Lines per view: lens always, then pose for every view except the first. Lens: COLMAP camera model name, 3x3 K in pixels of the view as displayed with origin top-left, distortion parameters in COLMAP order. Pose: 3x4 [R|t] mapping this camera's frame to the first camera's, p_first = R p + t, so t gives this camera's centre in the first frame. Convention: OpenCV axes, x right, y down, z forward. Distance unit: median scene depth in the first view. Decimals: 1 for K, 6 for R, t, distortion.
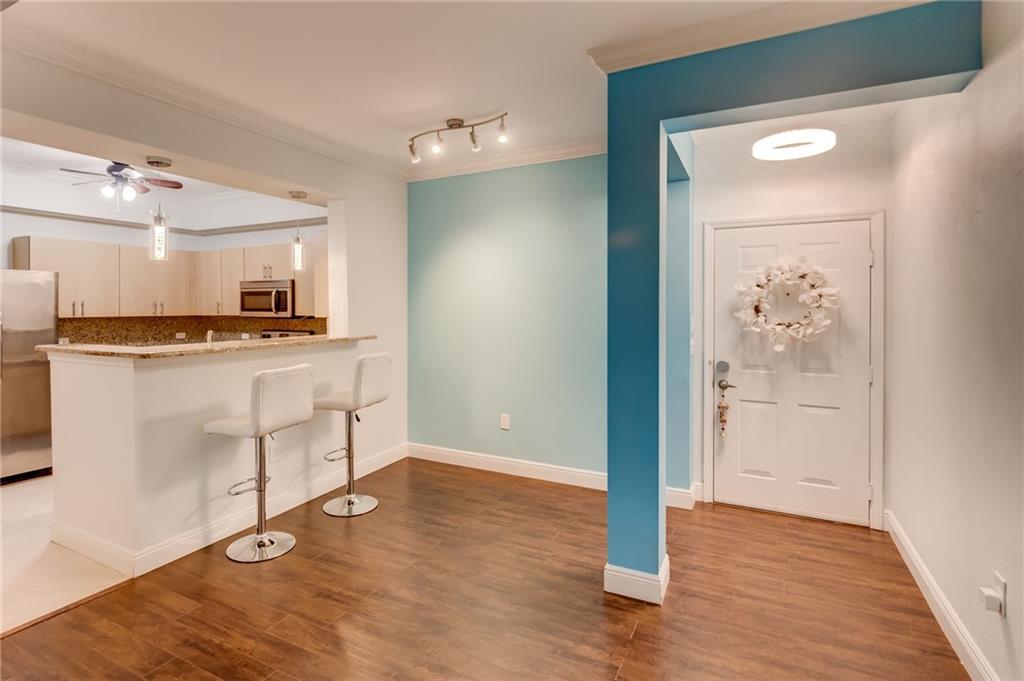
lens RADIAL K [[518.2, 0, 480.8], [0, 518.2, 312.0], [0, 0, 1]] dist [0.000303, -0.000413]
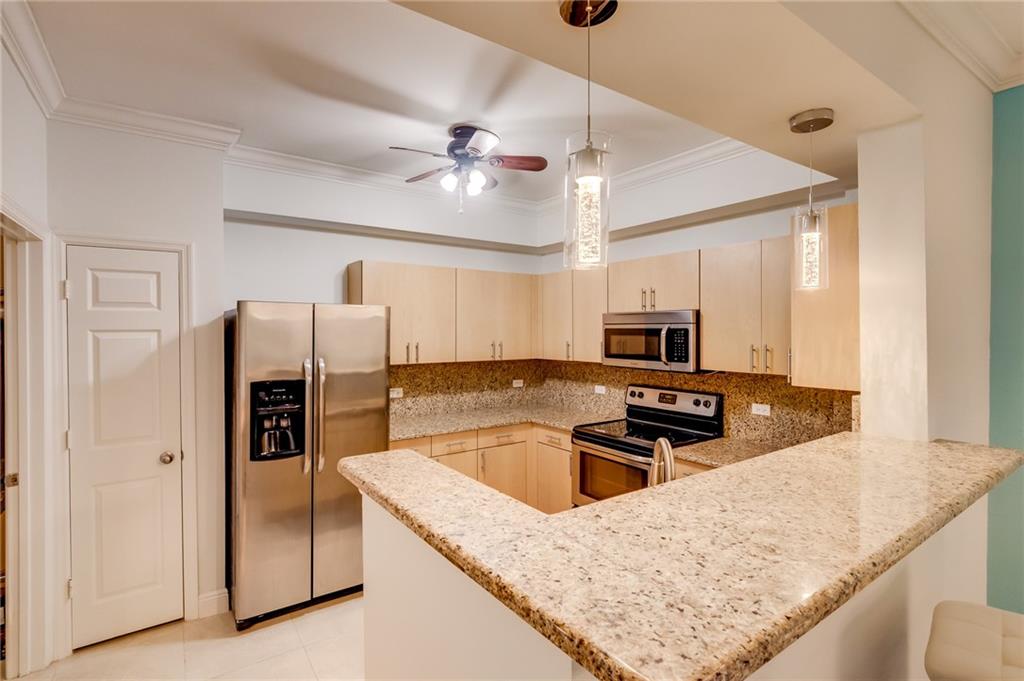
lens RADIAL K [[489.8, 0, 508.6], [0, 489.8, 343.0], [0, 0, 1]] dist [-0.001157, -0.000285]
pose [[0.891245, 0.013376, -0.453326, -0.351040], [-0.007240, 0.999857, 0.015268, -0.036334], [0.453465, -0.010325, 0.891214, 0.456856]]
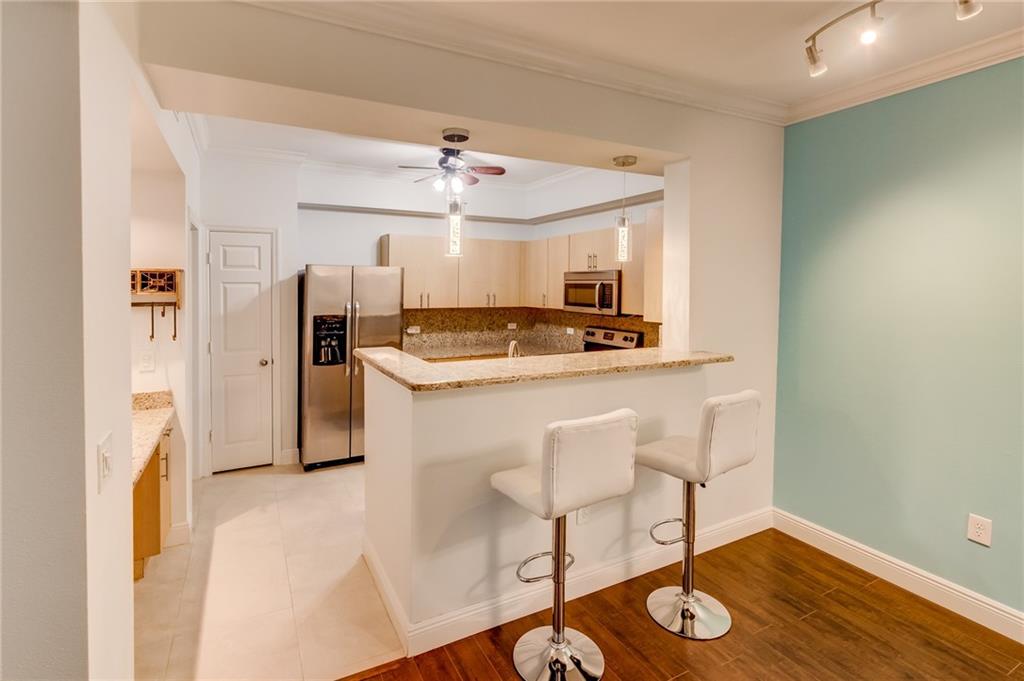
lens RADIAL K [[494.6, 0, 500.0], [0, 494.6, 303.0], [0, 0, 1]] dist [-0.002654, -0.000943]
pose [[0.824173, 0.028628, -0.565614, -0.081807], [-0.015608, 0.999490, 0.027844, -0.034145], [0.566123, -0.014120, 0.824200, 0.274528]]
